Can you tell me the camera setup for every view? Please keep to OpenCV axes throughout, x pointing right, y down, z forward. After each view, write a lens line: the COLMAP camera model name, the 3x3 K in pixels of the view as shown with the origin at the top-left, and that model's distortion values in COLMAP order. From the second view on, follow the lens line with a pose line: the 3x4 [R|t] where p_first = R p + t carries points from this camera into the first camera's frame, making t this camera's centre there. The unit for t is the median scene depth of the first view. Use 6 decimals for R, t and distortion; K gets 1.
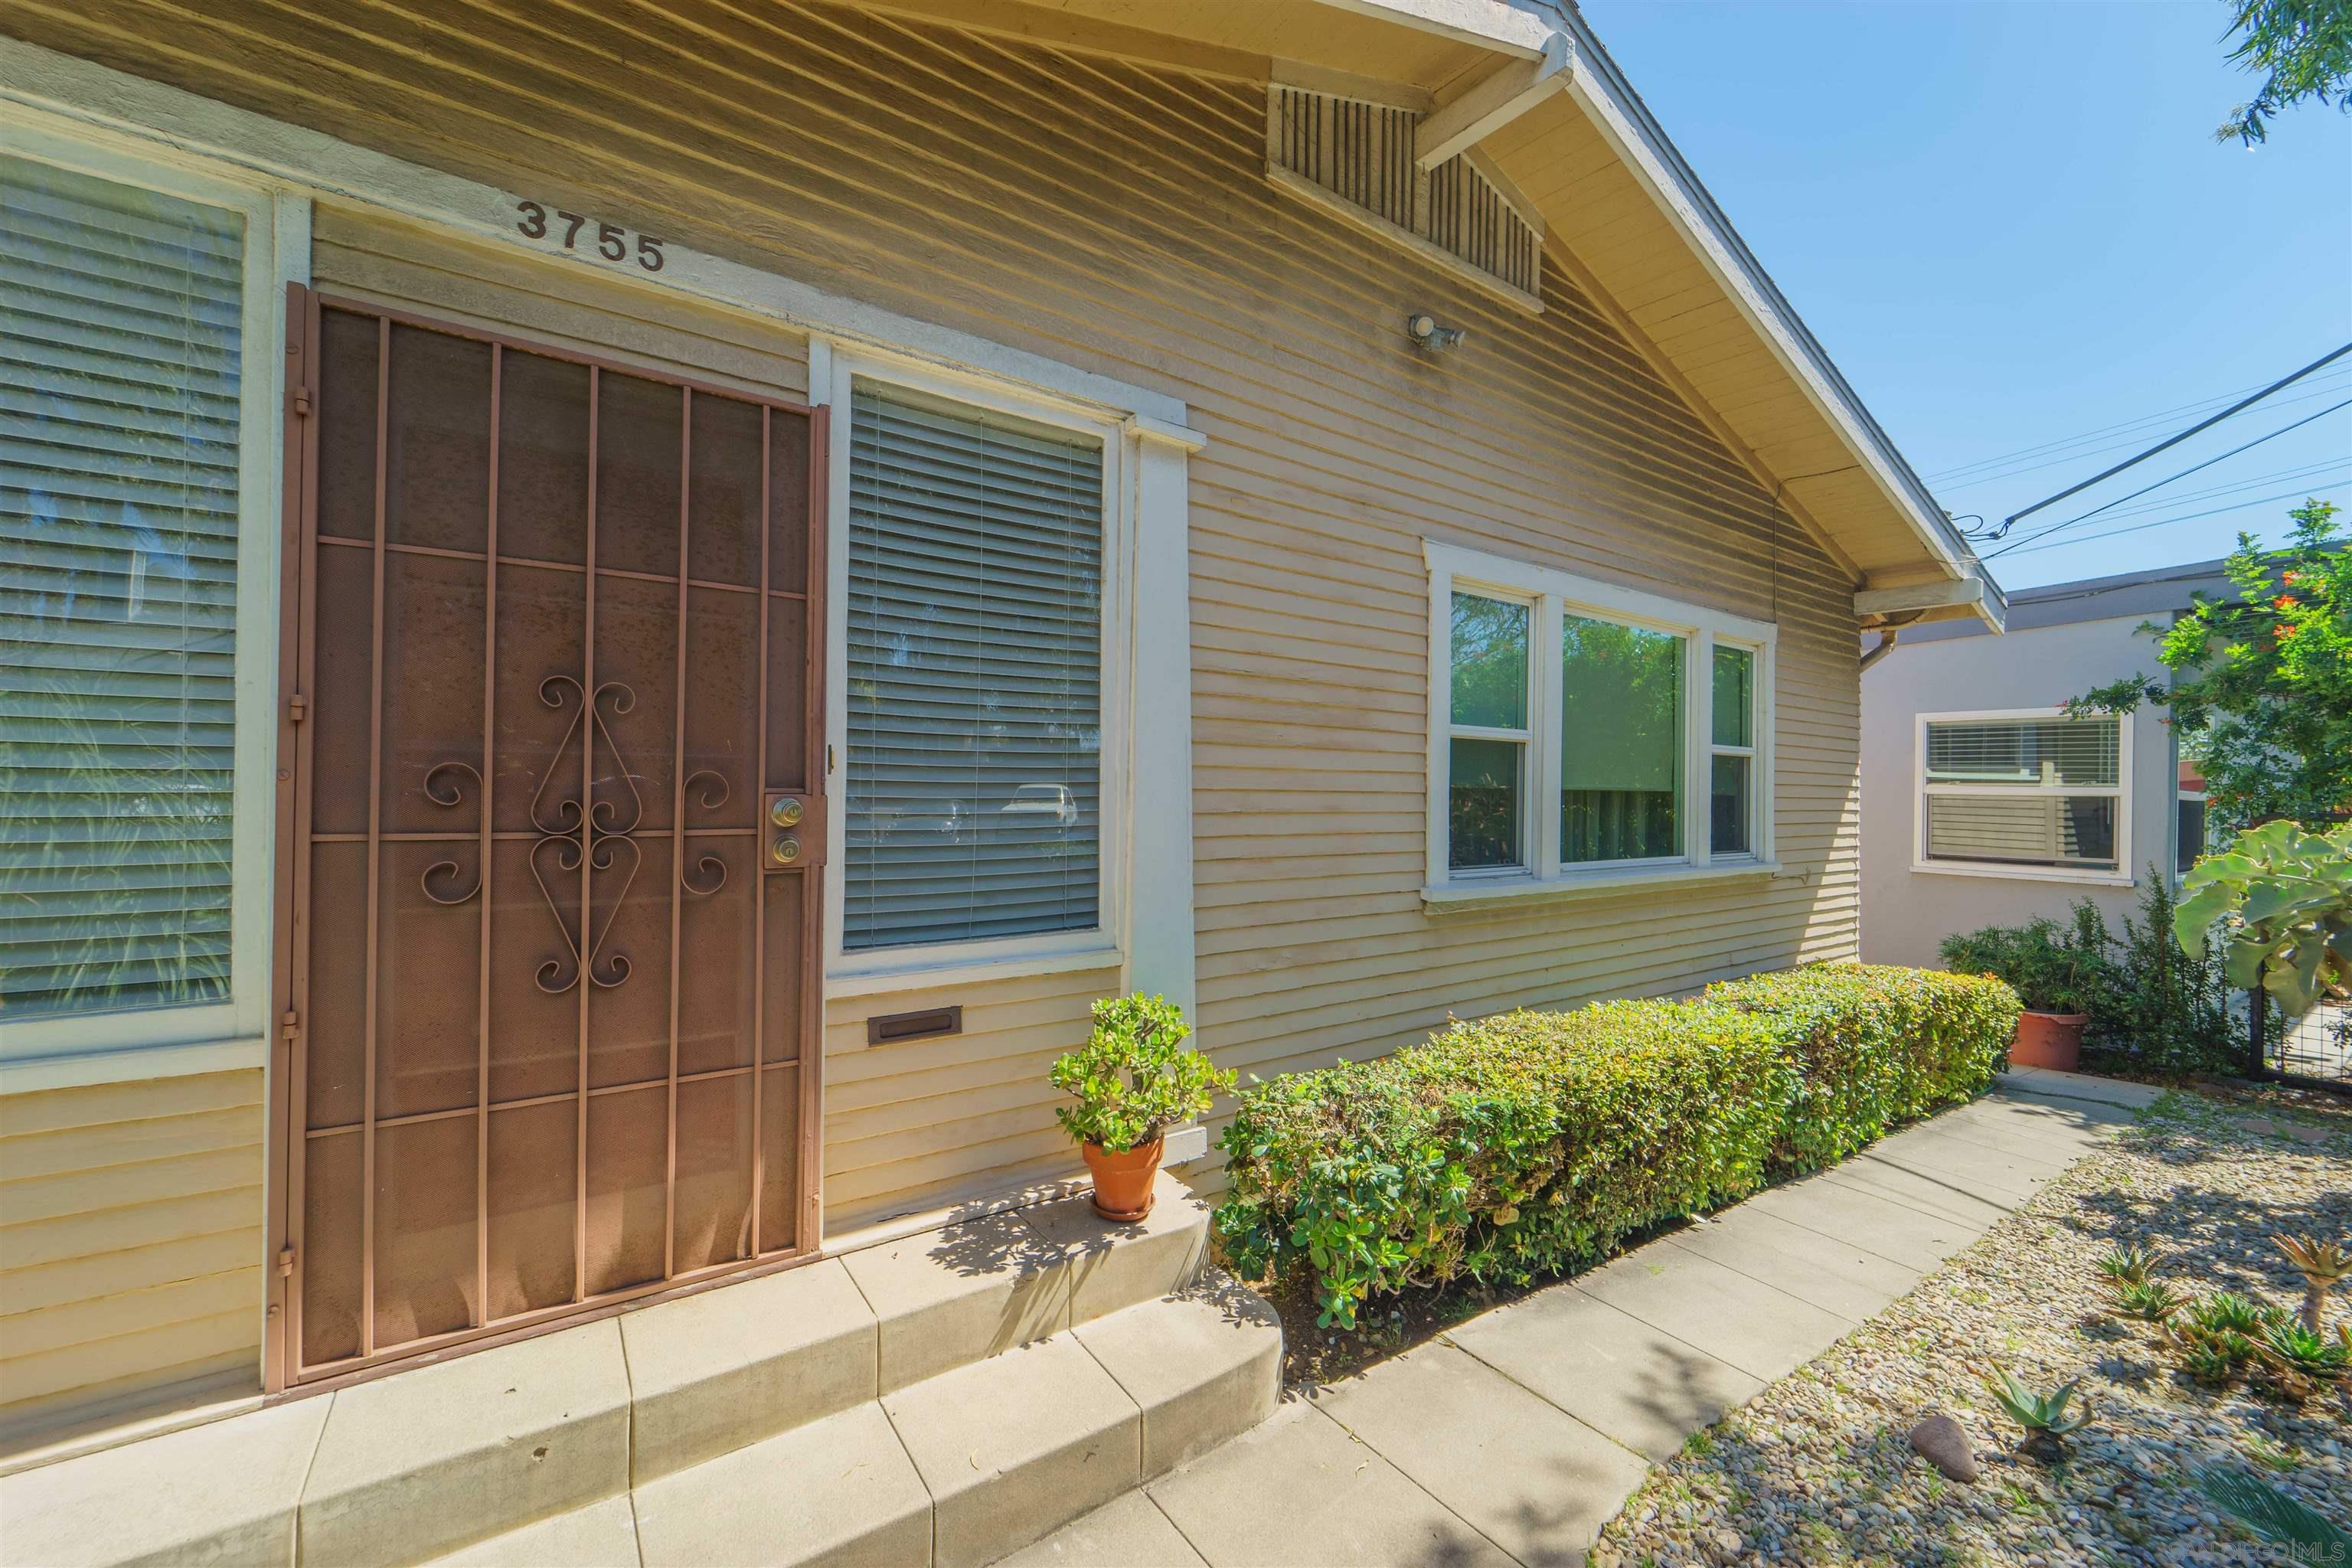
lens RADIAL K [[937.8, 0, 1174.5], [0, 937.8, 786.4], [0, 0, 1]] dist [0.001796, -0.000475]
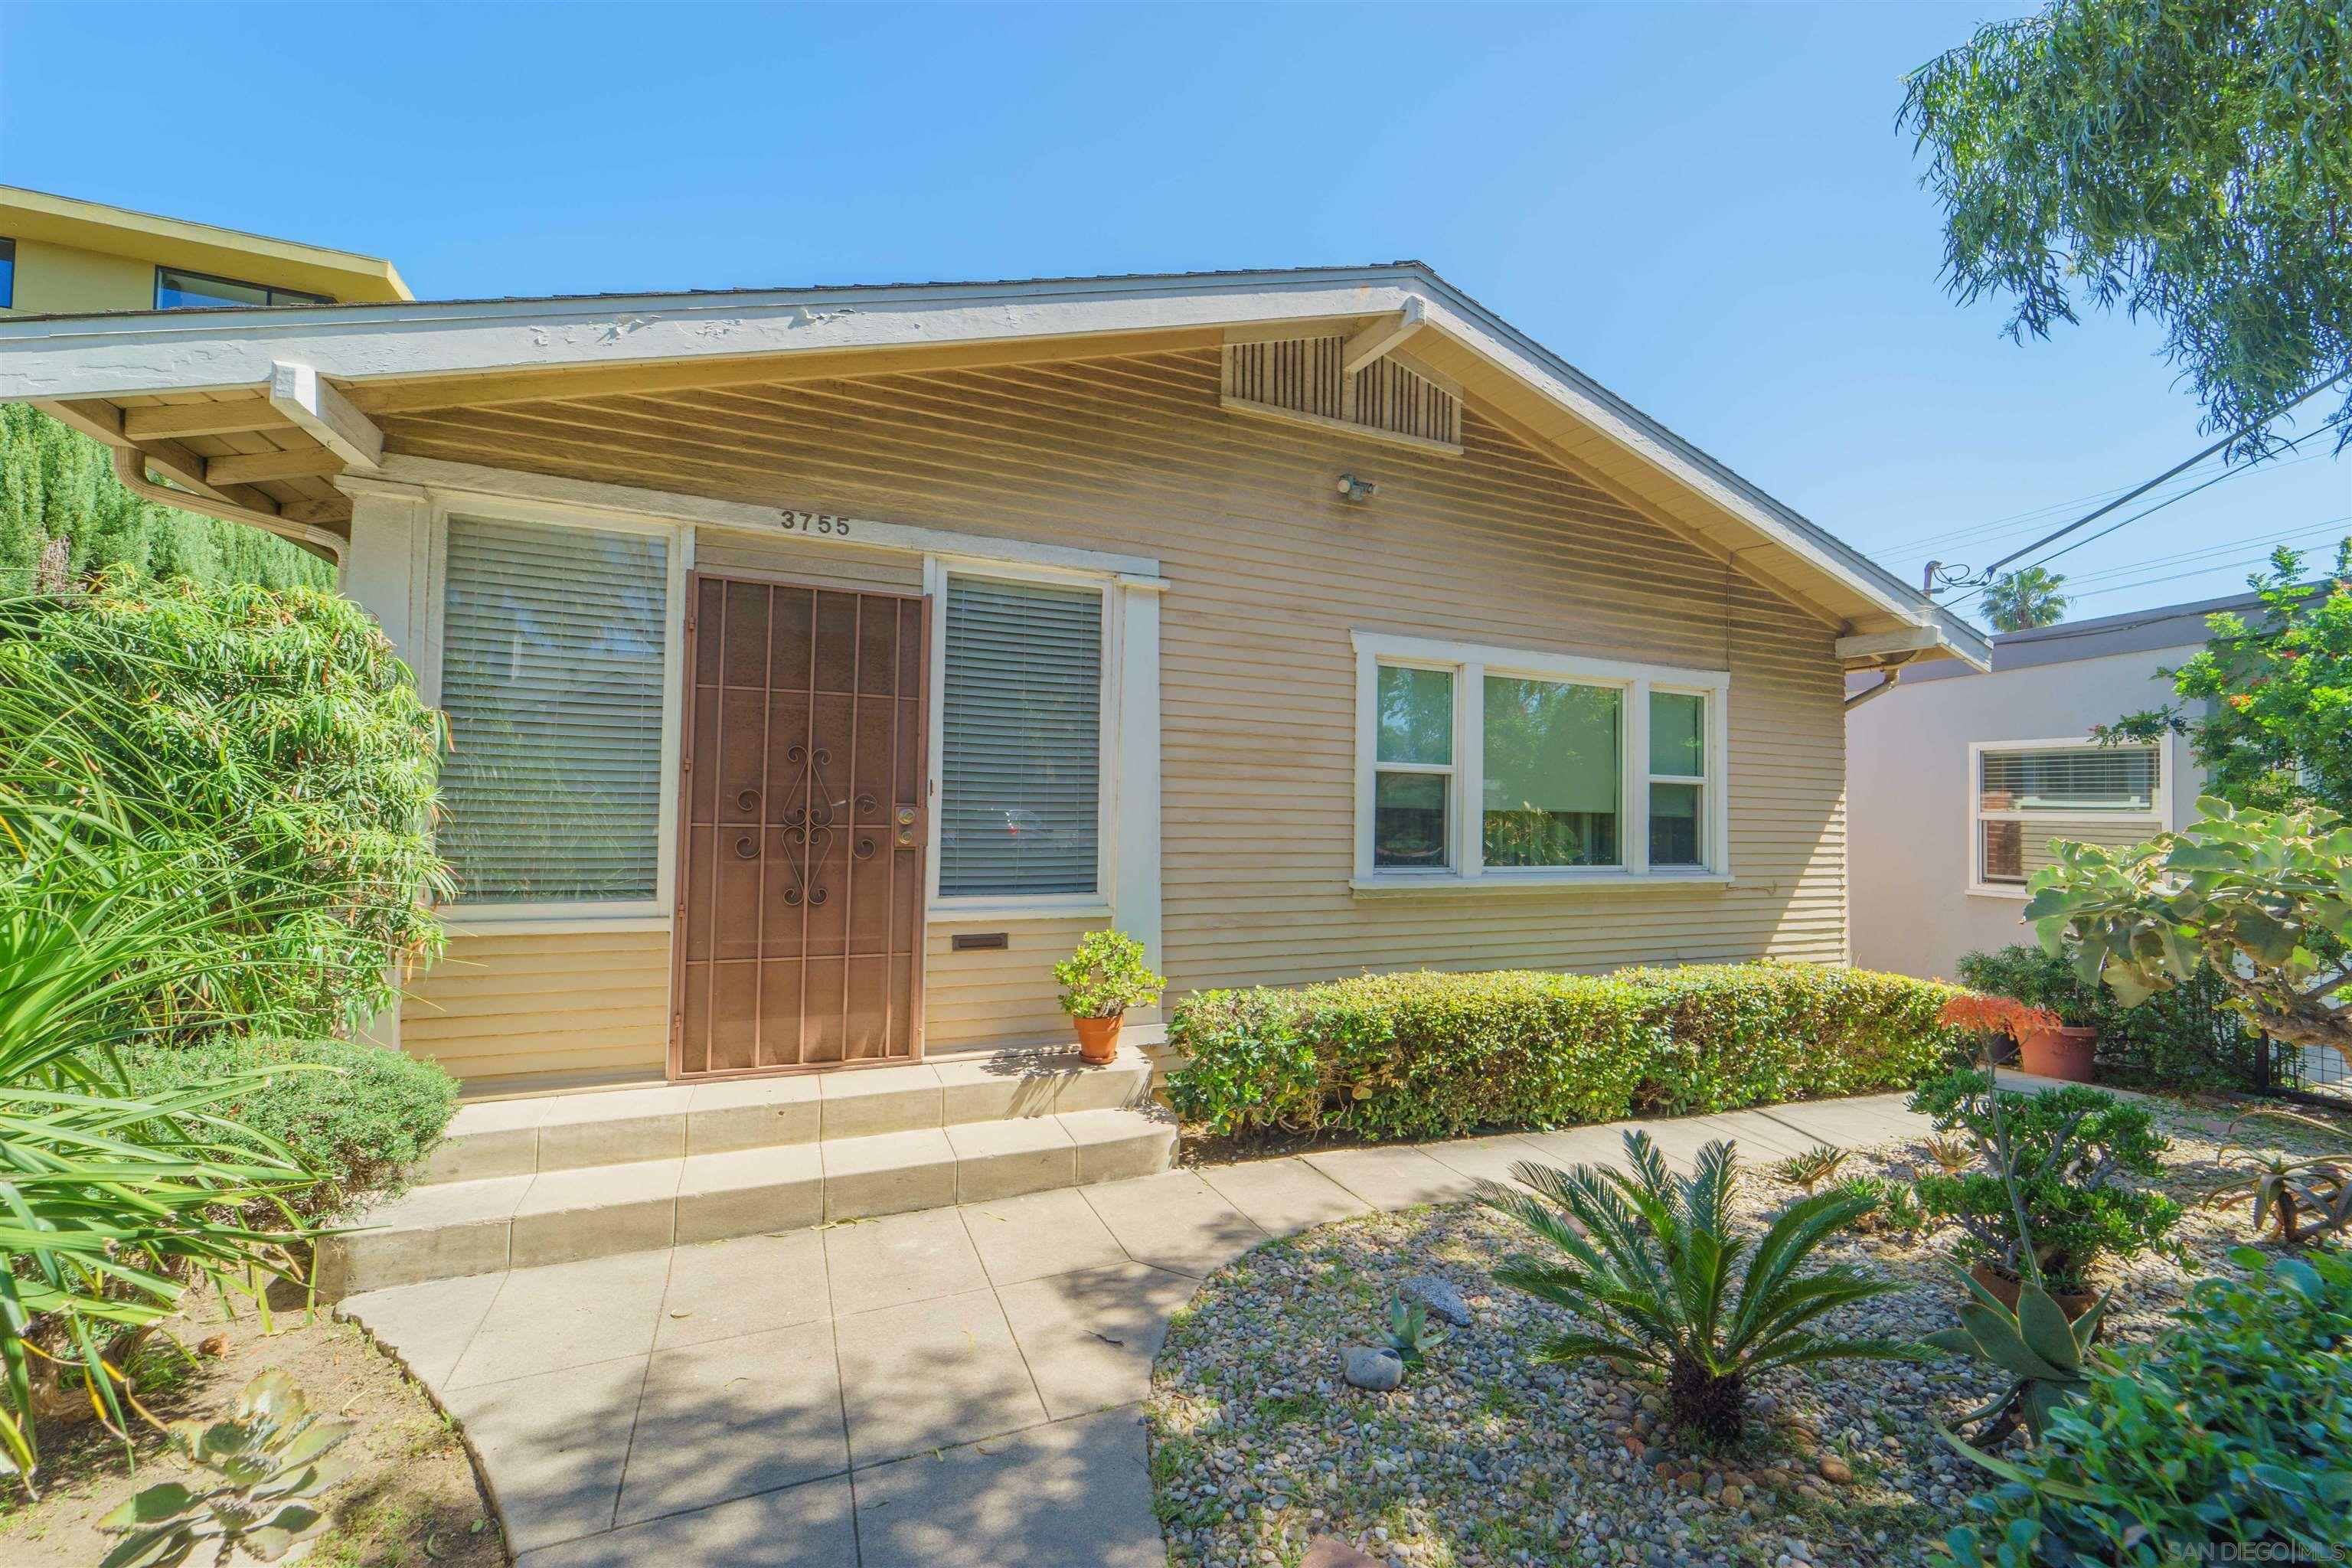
lens RADIAL K [[937.8, 0, 1174.5], [0, 937.8, 786.4], [0, 0, 1]] dist [0.001796, -0.000475]
pose [[0.979165, -0.000971, -0.203065, 0.364832], [-0.004983, 0.999573, -0.028808, 0.014546], [0.203006, 0.029219, 0.978741, -0.534796]]
